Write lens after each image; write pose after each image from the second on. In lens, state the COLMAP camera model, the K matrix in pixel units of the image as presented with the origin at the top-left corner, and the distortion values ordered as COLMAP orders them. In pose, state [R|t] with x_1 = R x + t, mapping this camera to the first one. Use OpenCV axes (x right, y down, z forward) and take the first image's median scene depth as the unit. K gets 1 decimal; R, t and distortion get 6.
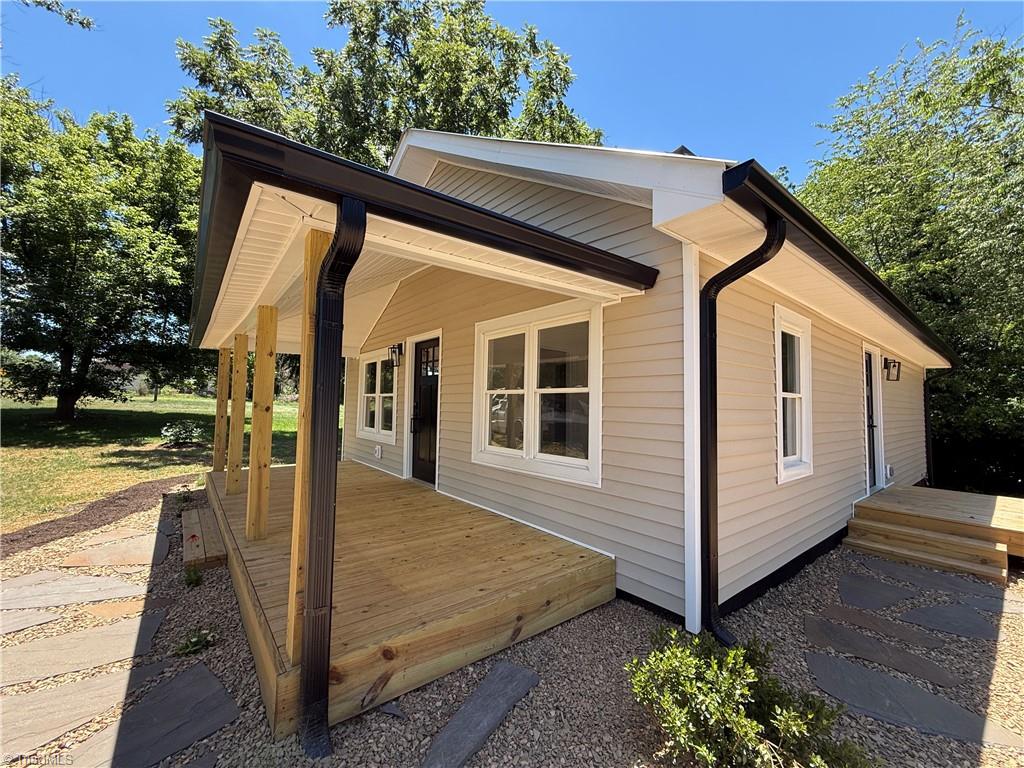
lens RADIAL K [[411.2, 0, 513.1], [0, 411.2, 383.2], [0, 0, 1]] dist [0.002110, 0.000015]
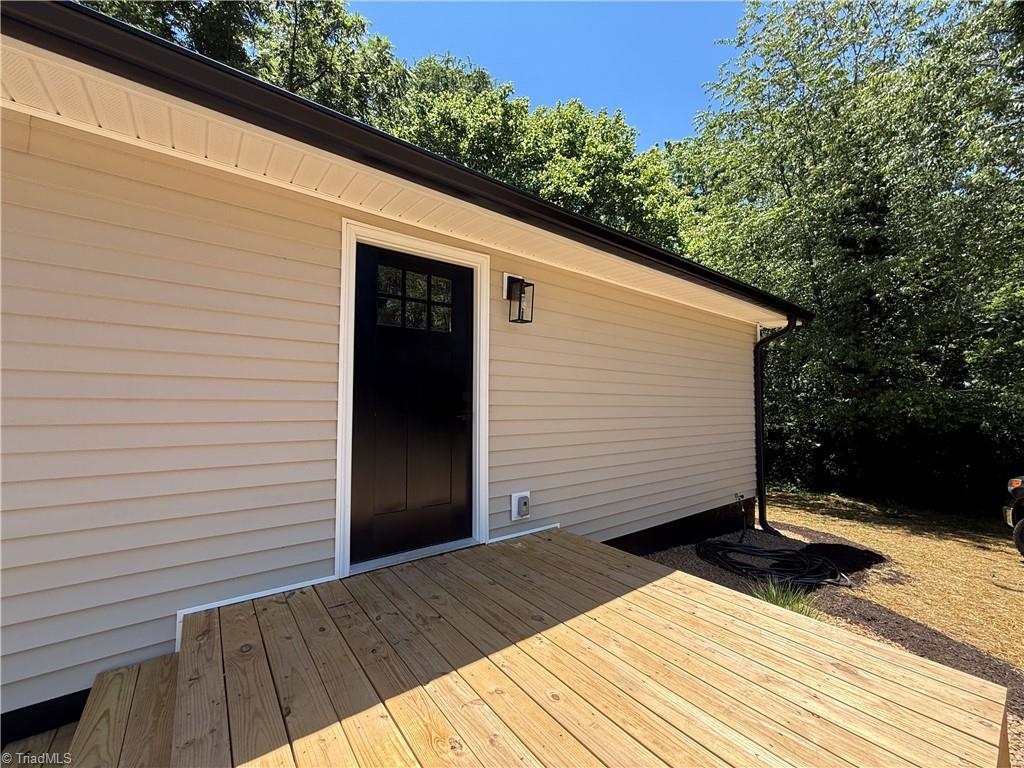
lens RADIAL K [[411.2, 0, 508.5], [0, 411.2, 380.6], [0, 0, 1]] dist [0.002110, 0.000015]
pose [[0.999153, -0.010902, -0.039690, 1.409115], [0.010878, 0.999940, -0.000816, 0.097565], [0.039697, 0.000384, 0.999212, 0.785218]]
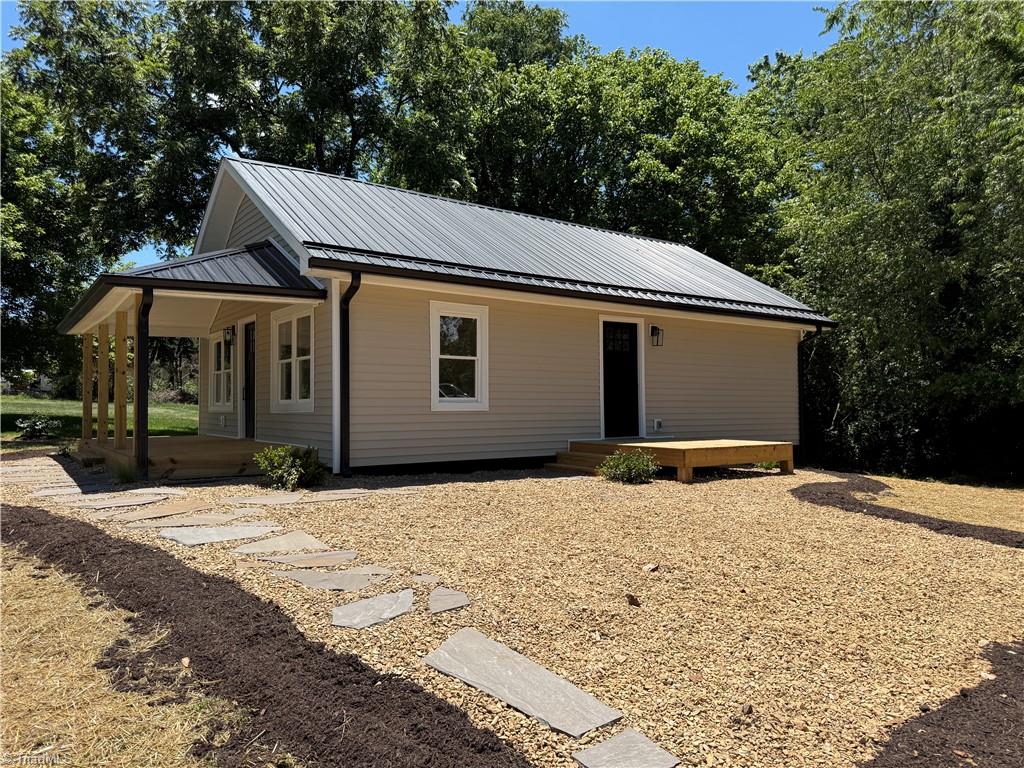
lens RADIAL K [[736.5, 0, 518.5], [0, 736.5, 389.9], [0, 0, 1]] dist [0.023384, -0.003260]
pose [[0.998099, -0.024589, -0.056517, 0.988188], [0.026141, 0.999297, 0.026883, 0.078100], [0.055816, -0.028309, 0.998040, -1.614819]]
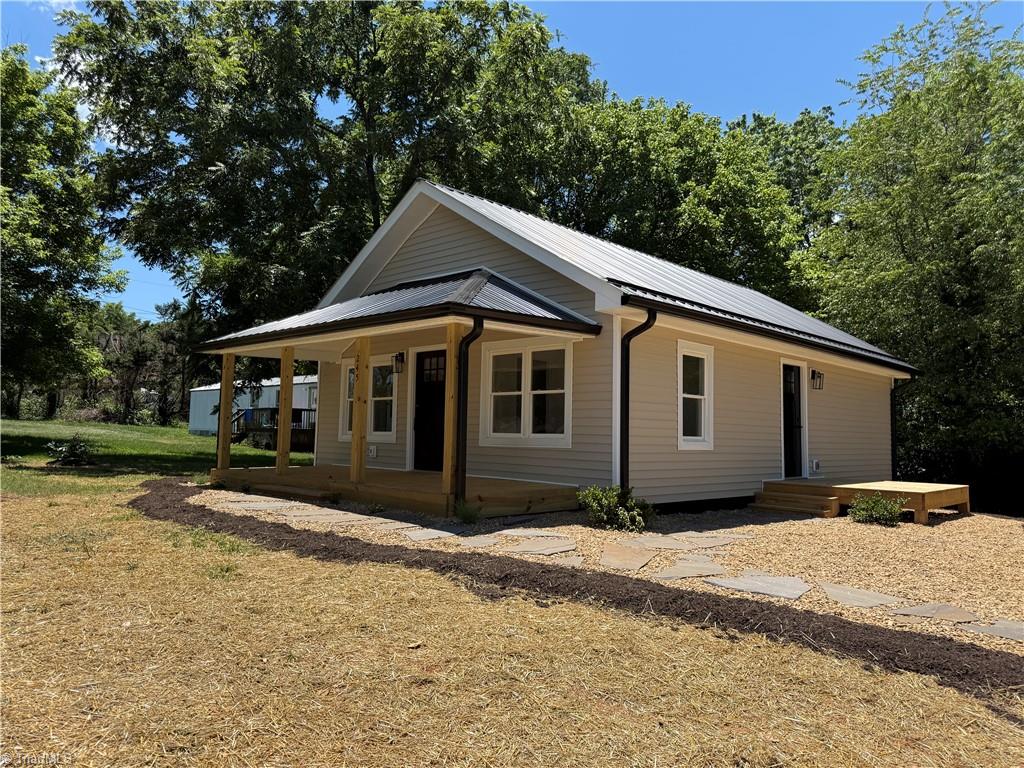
lens RADIAL K [[736.5, 0, 507.2], [0, 736.5, 380.0], [0, 0, 1]] dist [0.023384, -0.003260]
pose [[0.995148, 0.008919, 0.097989, -0.276761], [-0.006909, 0.999759, -0.020835, 0.028429], [-0.098151, 0.020056, 0.994969, -1.582025]]
